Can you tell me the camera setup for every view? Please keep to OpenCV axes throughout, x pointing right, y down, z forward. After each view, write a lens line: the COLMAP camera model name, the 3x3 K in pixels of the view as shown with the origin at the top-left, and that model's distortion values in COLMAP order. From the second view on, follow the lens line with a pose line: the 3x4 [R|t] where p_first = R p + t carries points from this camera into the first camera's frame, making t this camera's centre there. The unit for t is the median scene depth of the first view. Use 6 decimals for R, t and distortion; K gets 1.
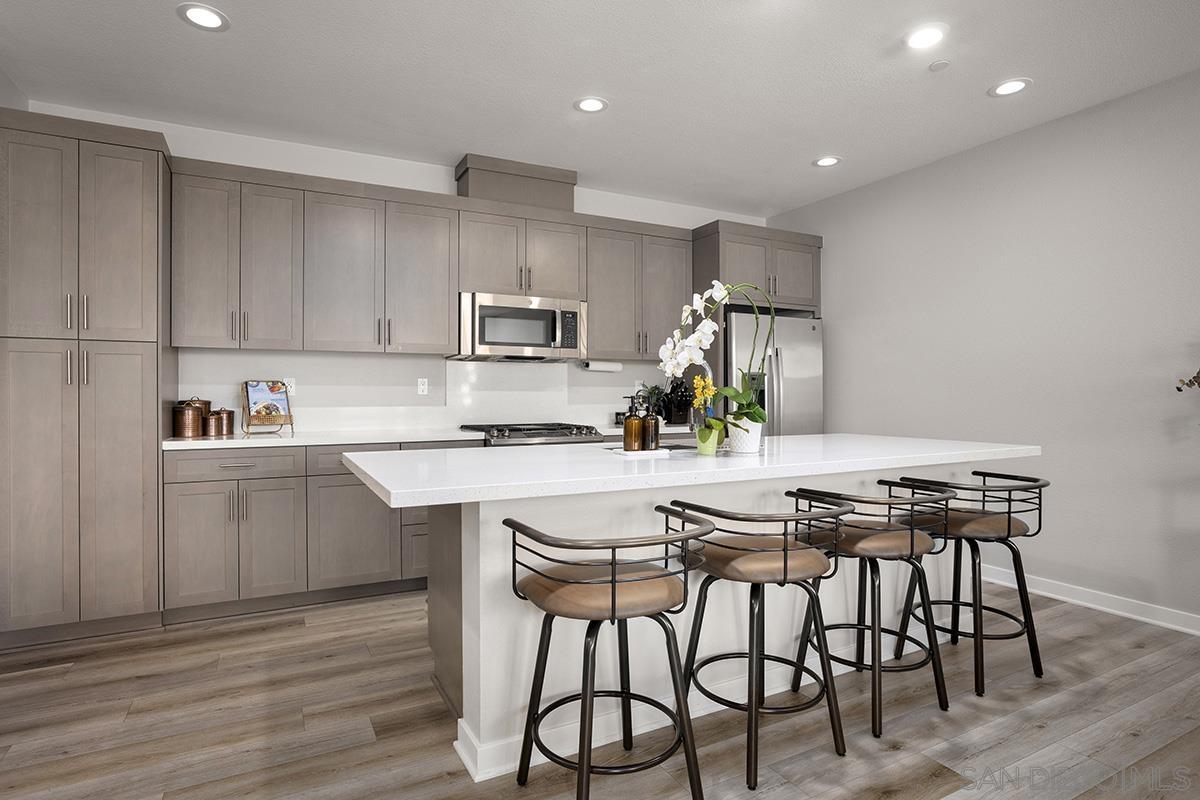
lens RADIAL K [[626.8, 0, 598.9], [0, 626.8, 392.3], [0, 0, 1]] dist [-0.033661, 0.012197]
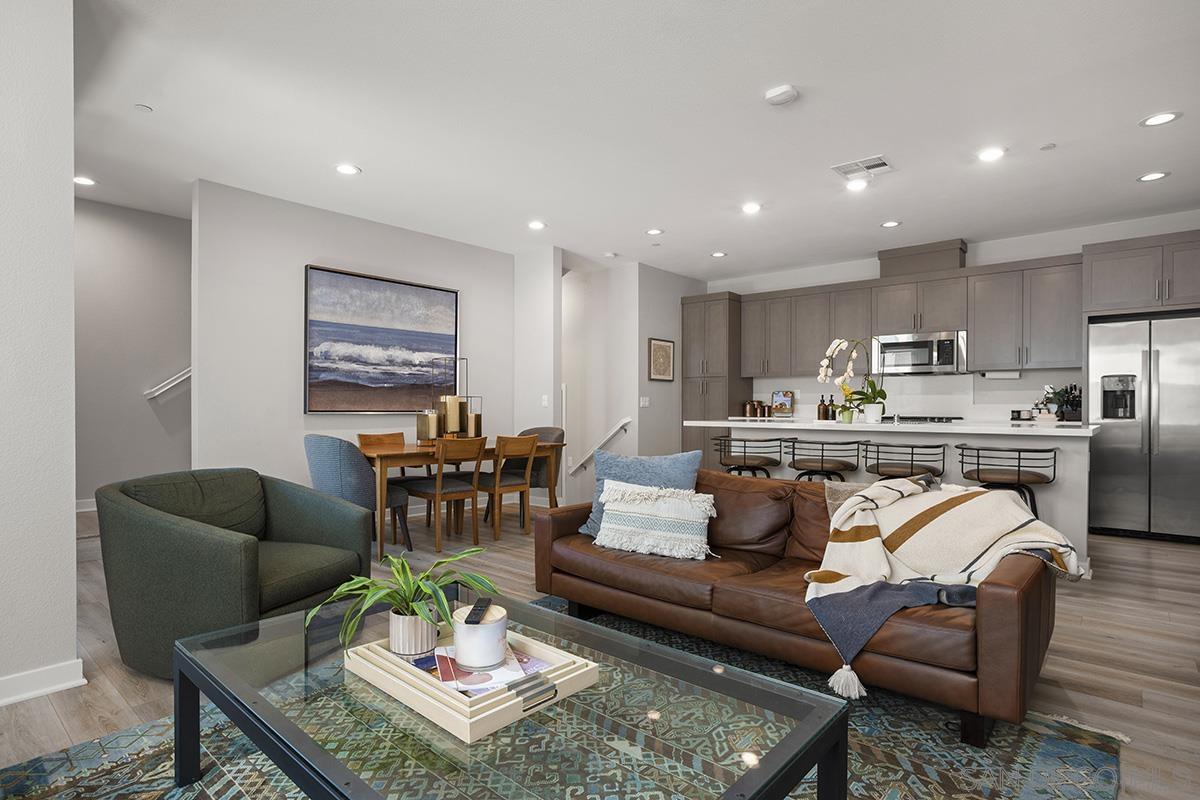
lens RADIAL K [[626.8, 0, 596.5], [0, 626.8, 402.8], [0, 0, 1]] dist [-0.033661, 0.012197]
pose [[0.378382, -0.006633, -0.925626, 1.004612], [-0.003181, 0.999959, -0.008466, 0.034135], [0.925644, 0.006147, 0.378346, -0.308753]]
